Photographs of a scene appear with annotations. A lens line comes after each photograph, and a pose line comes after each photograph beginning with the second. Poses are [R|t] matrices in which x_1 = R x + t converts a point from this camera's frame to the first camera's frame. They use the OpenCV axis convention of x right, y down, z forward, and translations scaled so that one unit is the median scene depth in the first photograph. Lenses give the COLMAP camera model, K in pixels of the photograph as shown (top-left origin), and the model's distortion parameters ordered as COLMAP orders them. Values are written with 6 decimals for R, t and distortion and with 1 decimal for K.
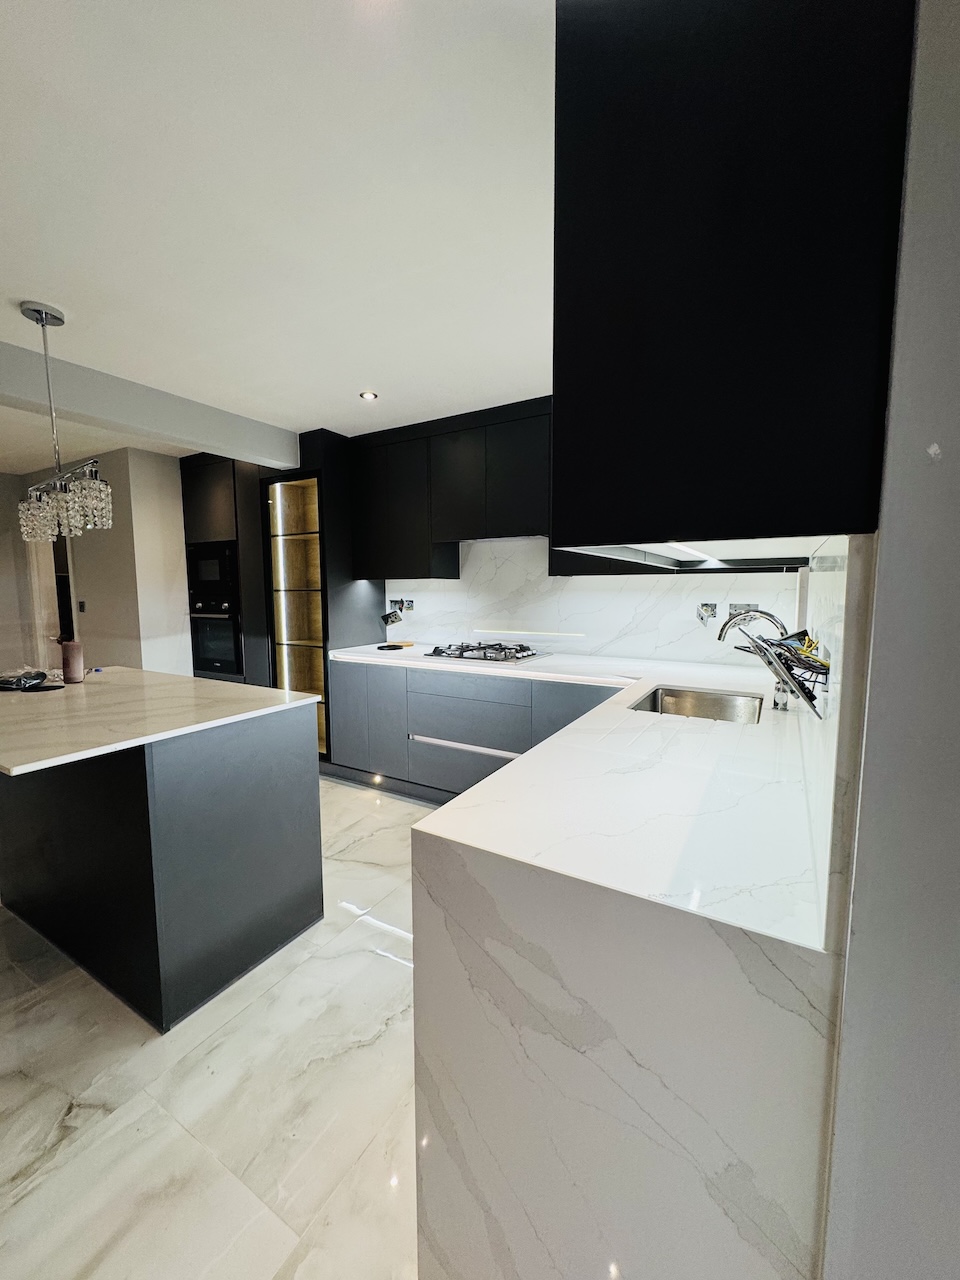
lens RADIAL K [[508.8, 0, 480.0], [0, 508.8, 640.0], [0, 0, 1]] dist [0.000805, 0.000159]
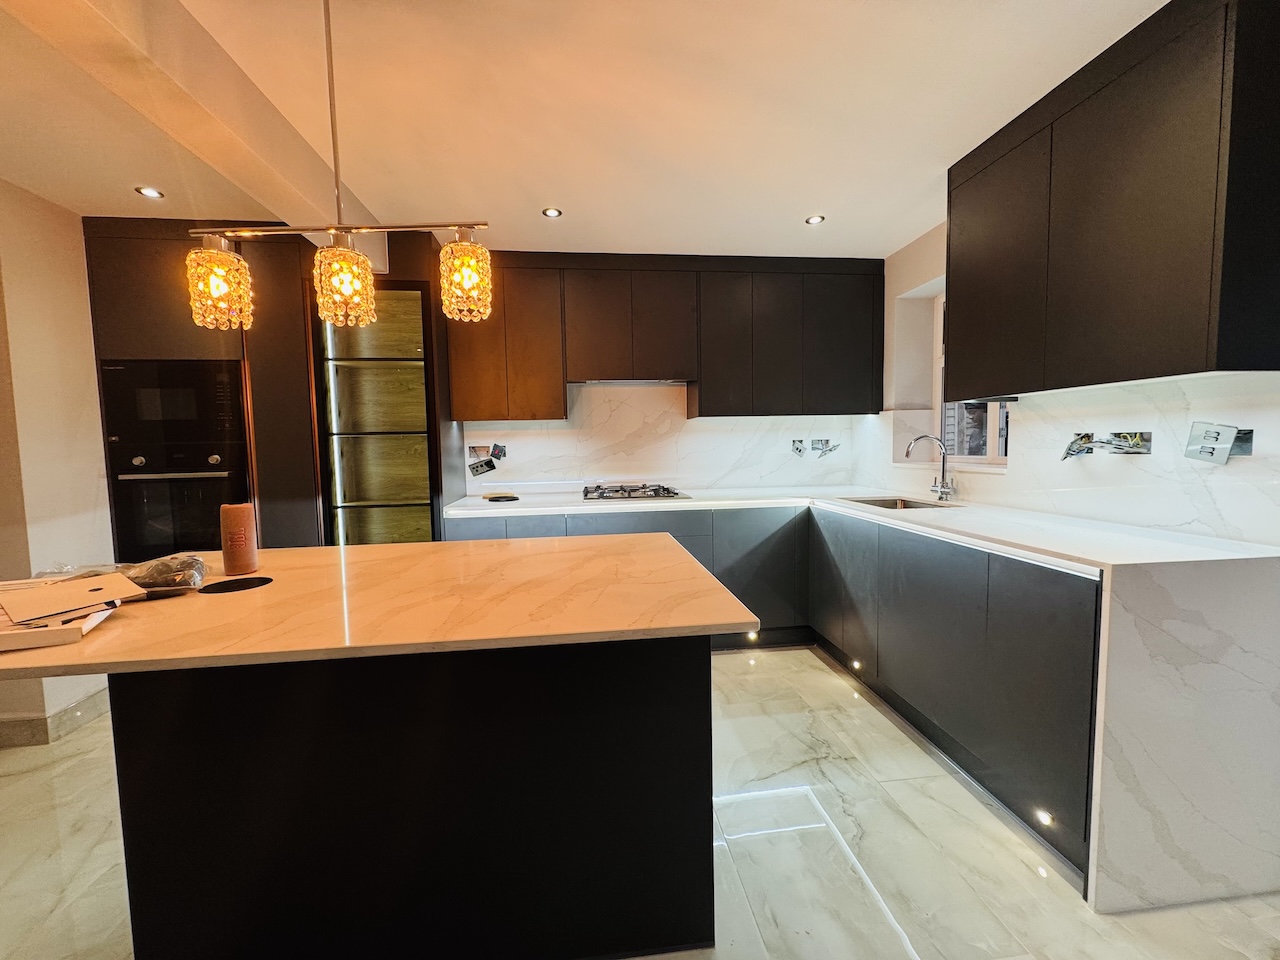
lens RADIAL K [[508.8, 0, 640.0], [0, 508.8, 480.0], [0, 0, 1]] dist [0.000805, 0.000159]
pose [[0.794006, -0.053322, 0.605567, -0.544199], [0.077792, 0.996868, -0.014222, 0.013927], [-0.602912, 0.058400, 0.795667, 0.175099]]
